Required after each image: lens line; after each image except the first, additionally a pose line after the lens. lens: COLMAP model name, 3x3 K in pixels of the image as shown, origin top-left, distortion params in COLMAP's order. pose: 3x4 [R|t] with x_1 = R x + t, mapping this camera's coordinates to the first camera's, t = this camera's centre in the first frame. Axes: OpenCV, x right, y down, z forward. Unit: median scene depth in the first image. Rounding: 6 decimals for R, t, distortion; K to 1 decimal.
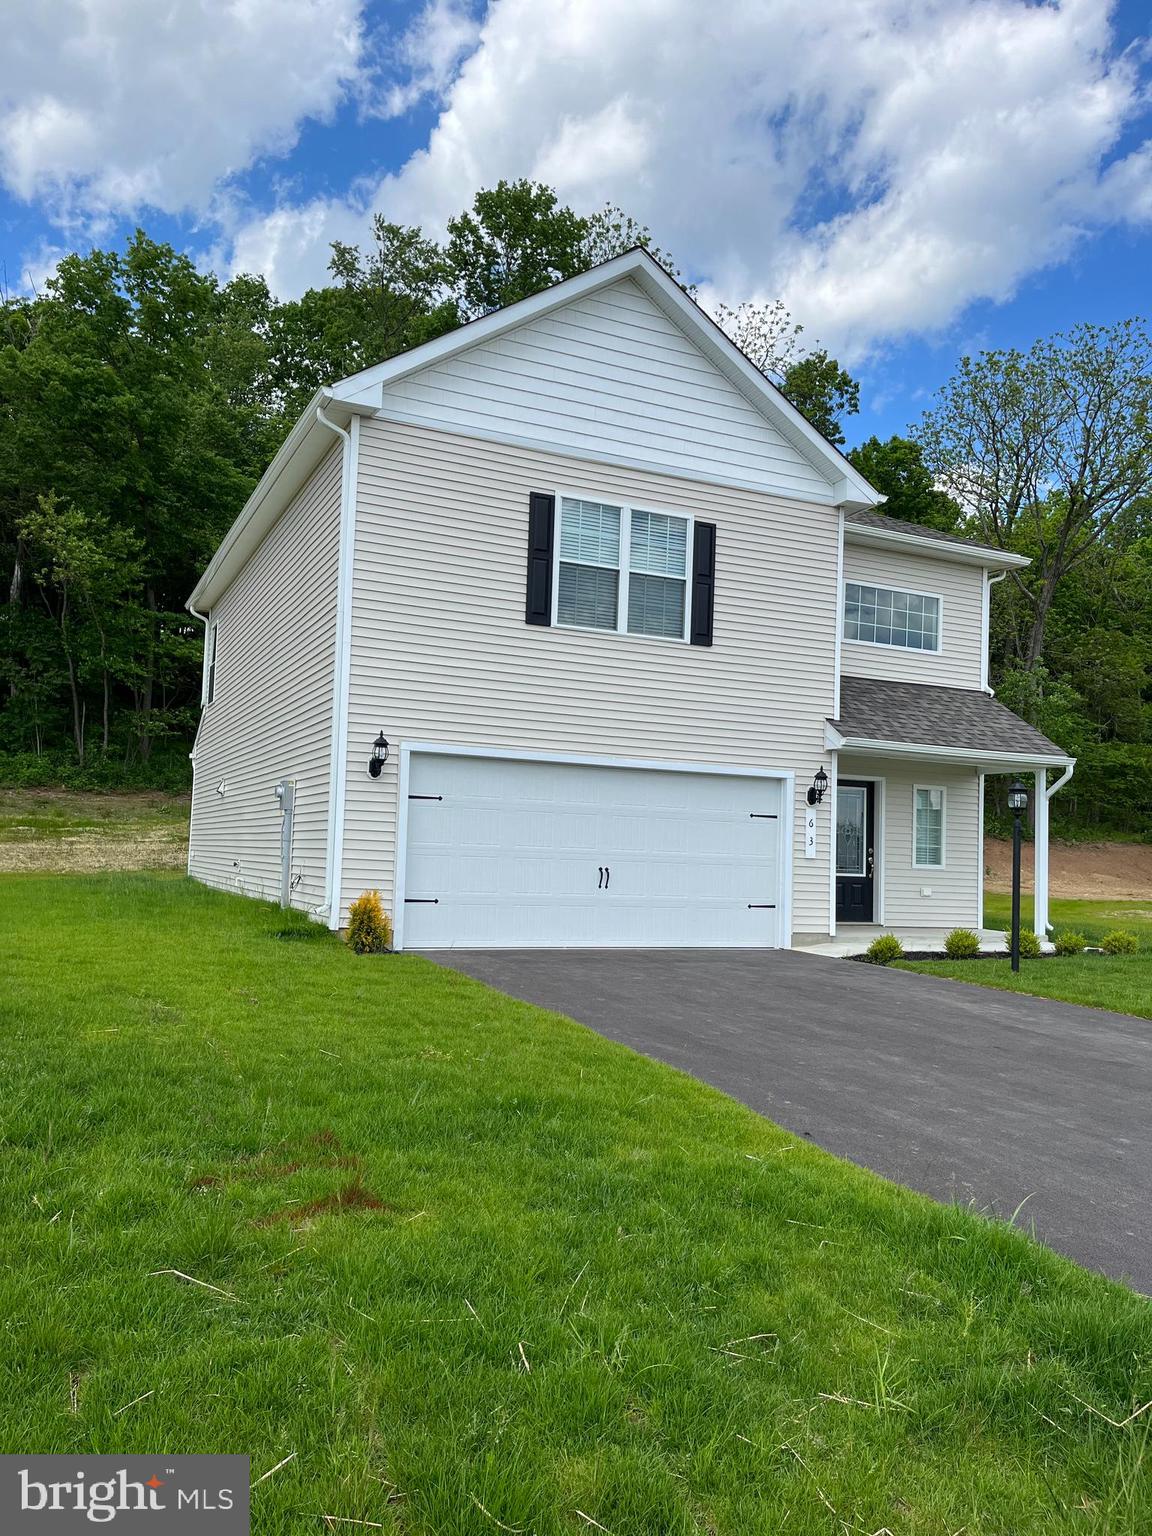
lens RADIAL K [[1161.2, 0, 572.8], [0, 1161.2, 778.0], [0, 0, 1]] dist [0.056584, -0.041488]
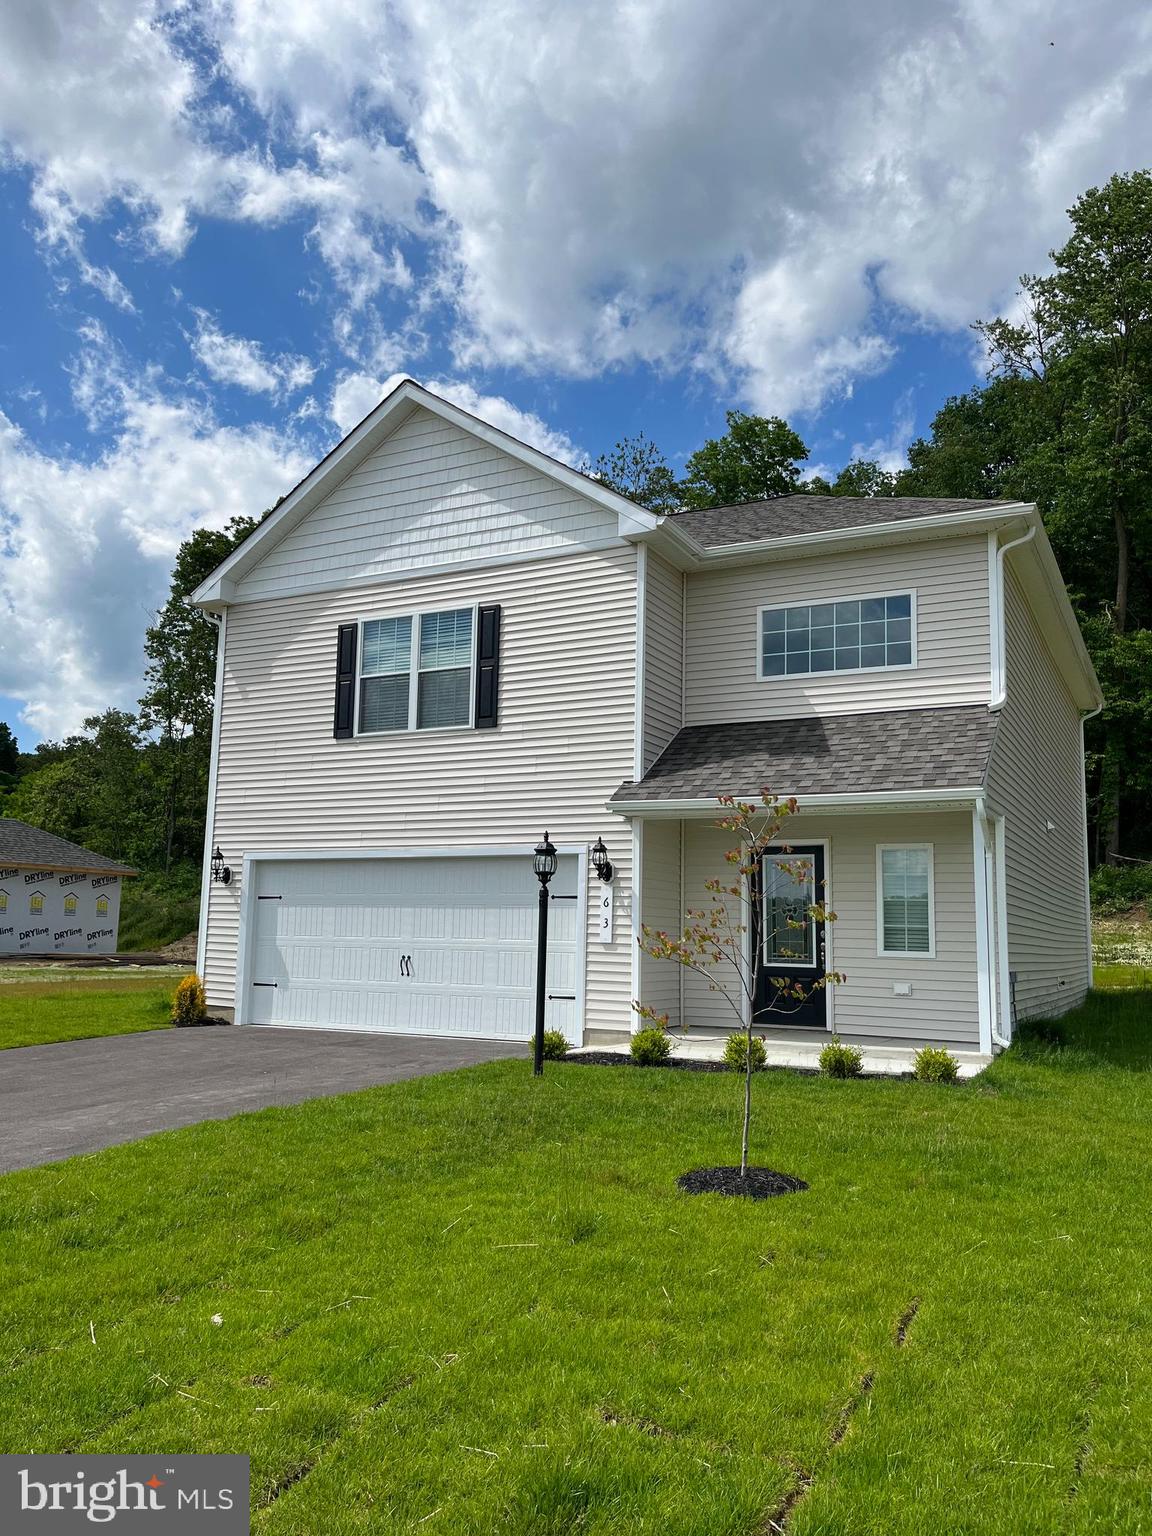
lens RADIAL K [[1161.2, 0, 570.9], [0, 1161.2, 762.9], [0, 0, 1]] dist [0.056584, -0.041488]
pose [[0.607175, -0.147425, -0.780771, 0.921258], [0.052408, 0.987927, -0.145785, 0.063612], [0.792838, 0.047599, 0.607571, 0.456725]]
